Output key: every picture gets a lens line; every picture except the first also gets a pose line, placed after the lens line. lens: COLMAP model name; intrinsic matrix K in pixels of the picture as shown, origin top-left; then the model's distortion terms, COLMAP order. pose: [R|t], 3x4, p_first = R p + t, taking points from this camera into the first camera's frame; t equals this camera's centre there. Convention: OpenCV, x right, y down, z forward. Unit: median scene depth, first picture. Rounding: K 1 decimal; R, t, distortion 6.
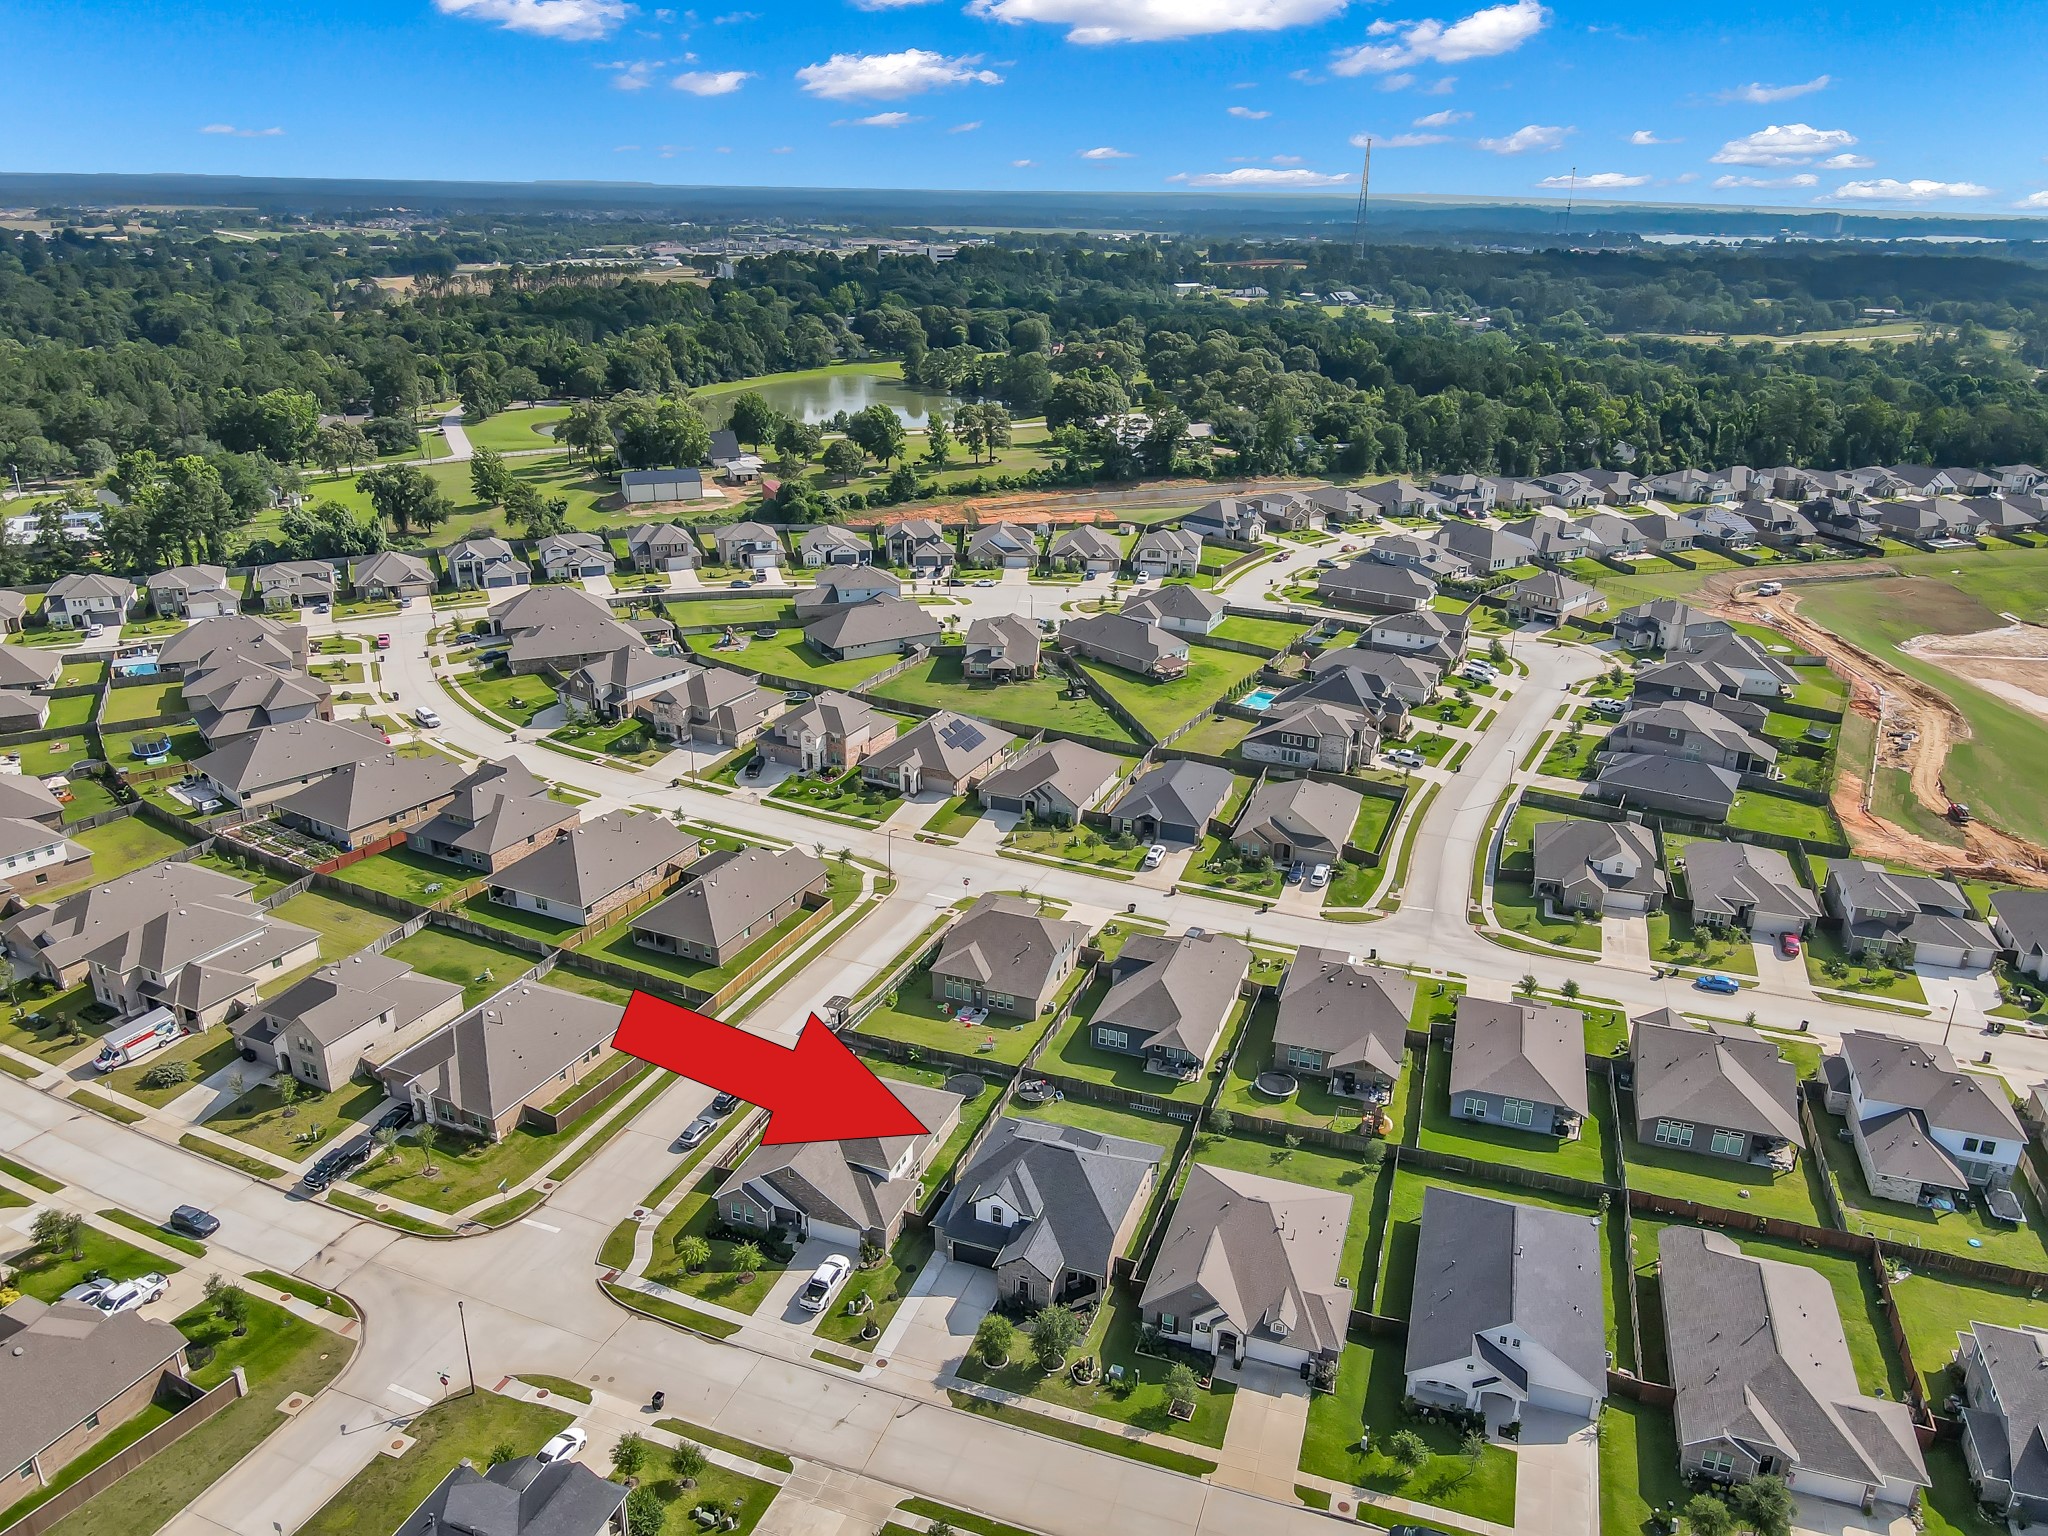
lens RADIAL K [[1509.8, 0, 1022.6], [0, 1509.8, 770.0], [0, 0, 1]] dist [-0.011725, 0.029103]
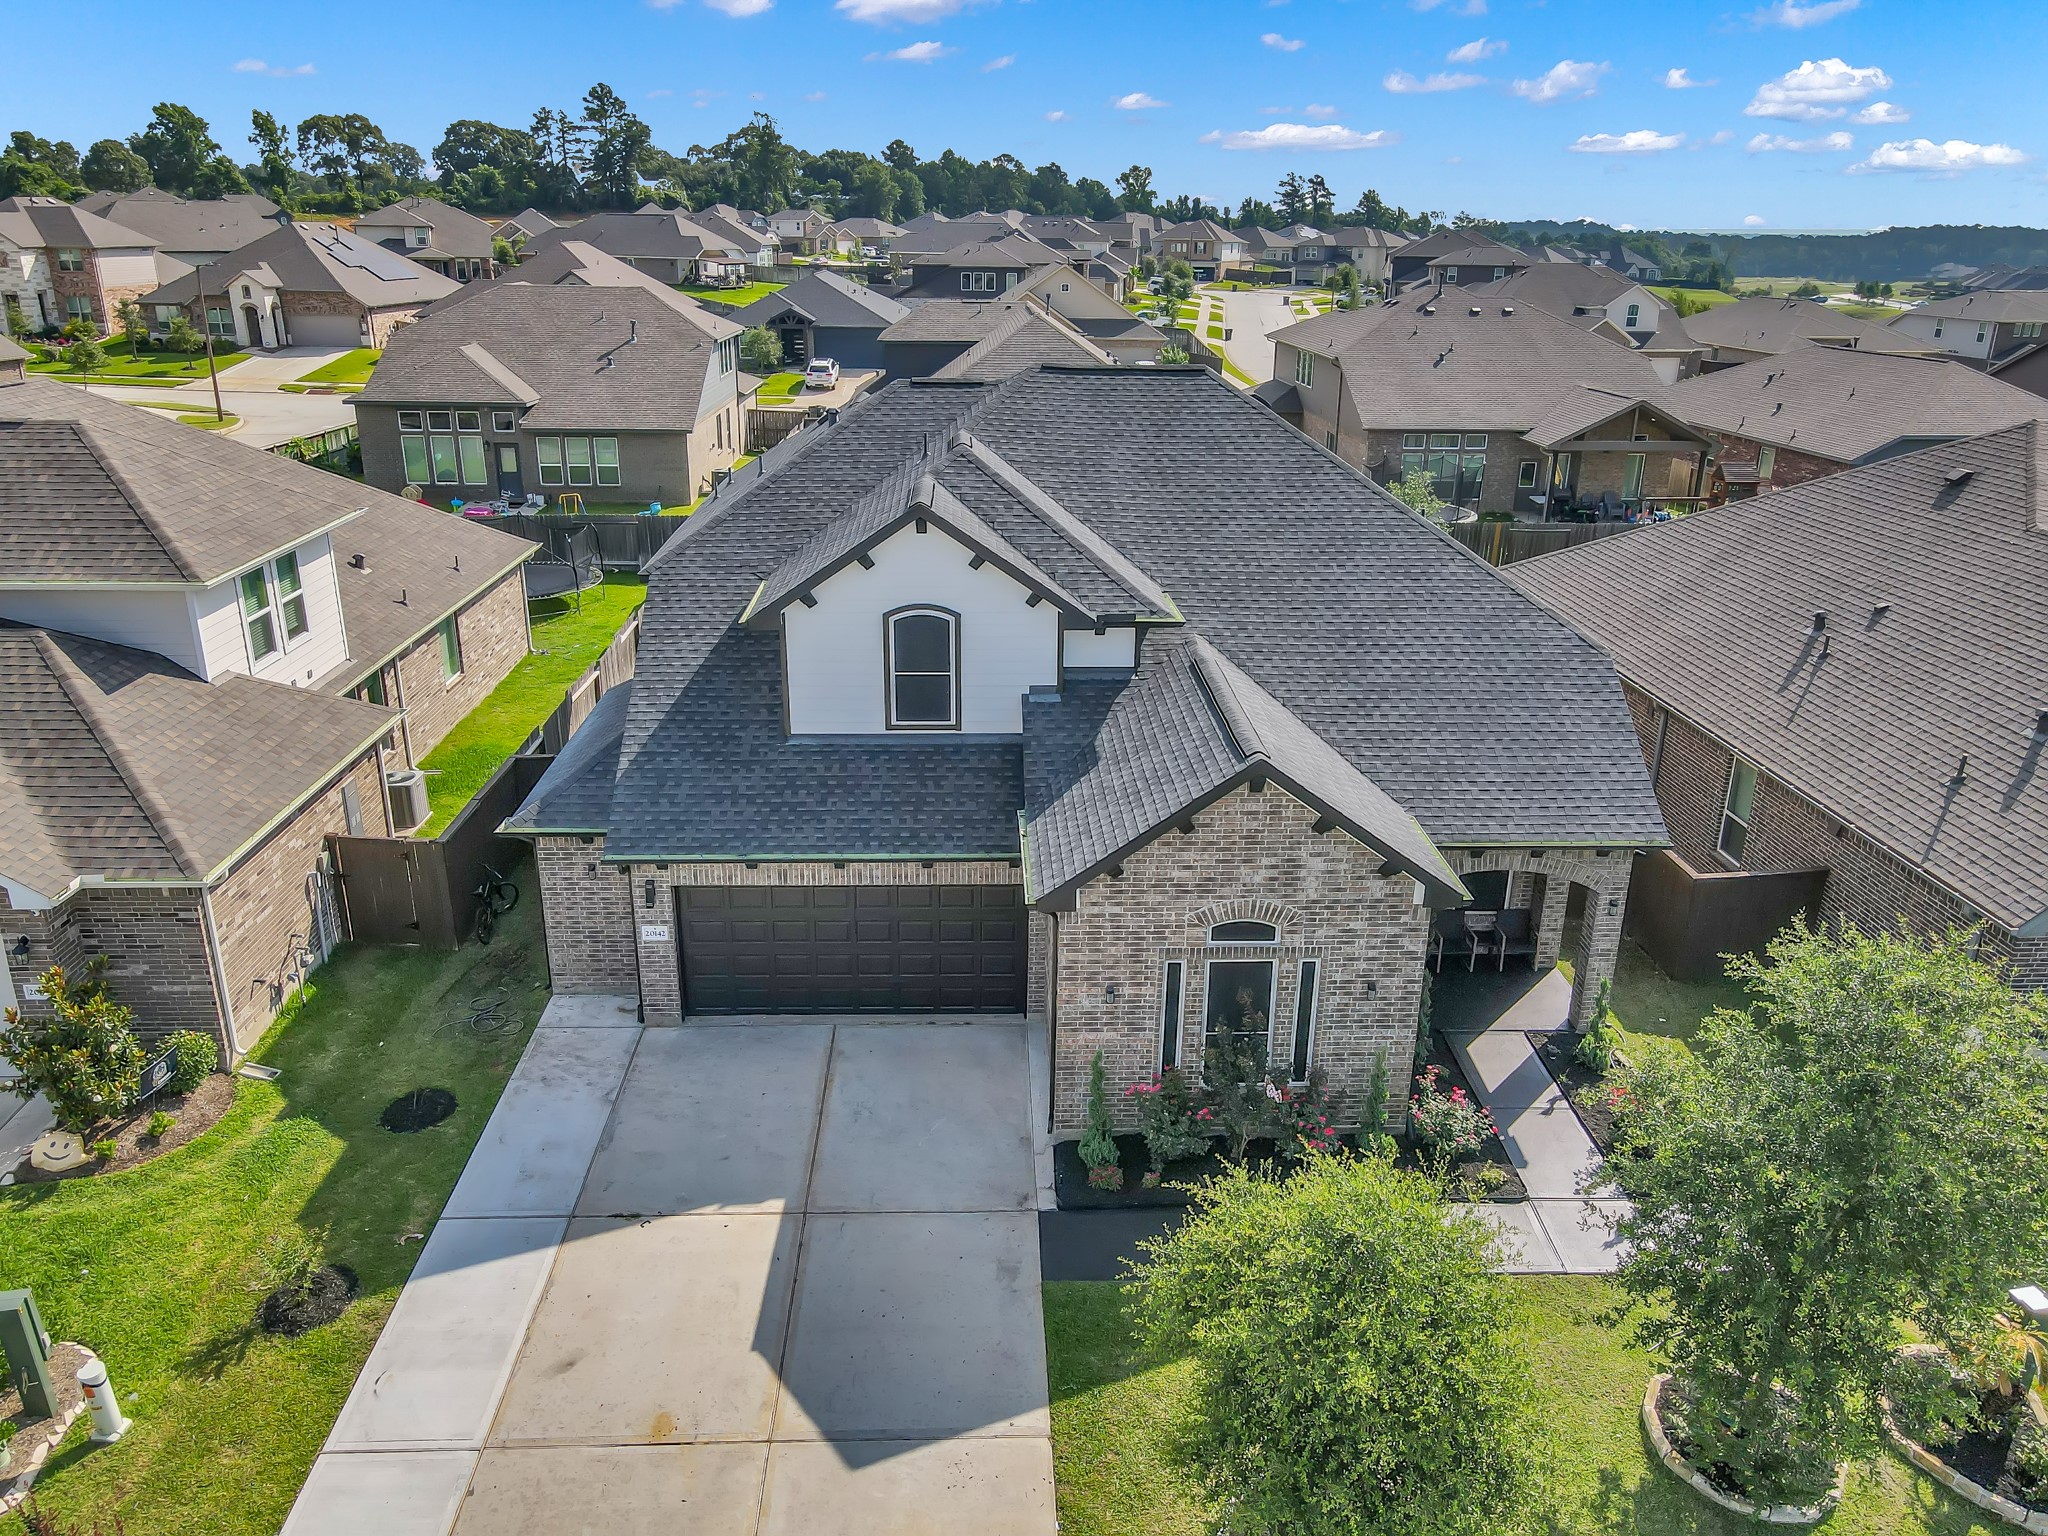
lens RADIAL K [[1509.8, 0, 1031.6], [0, 1509.8, 776.2], [0, 0, 1]] dist [-0.011725, 0.029103]
pose [[0.924748, -0.129898, 0.357725, -0.067553], [0.135021, 0.990785, 0.010734, 0.308418], [-0.355823, 0.038374, 0.933765, 0.845178]]
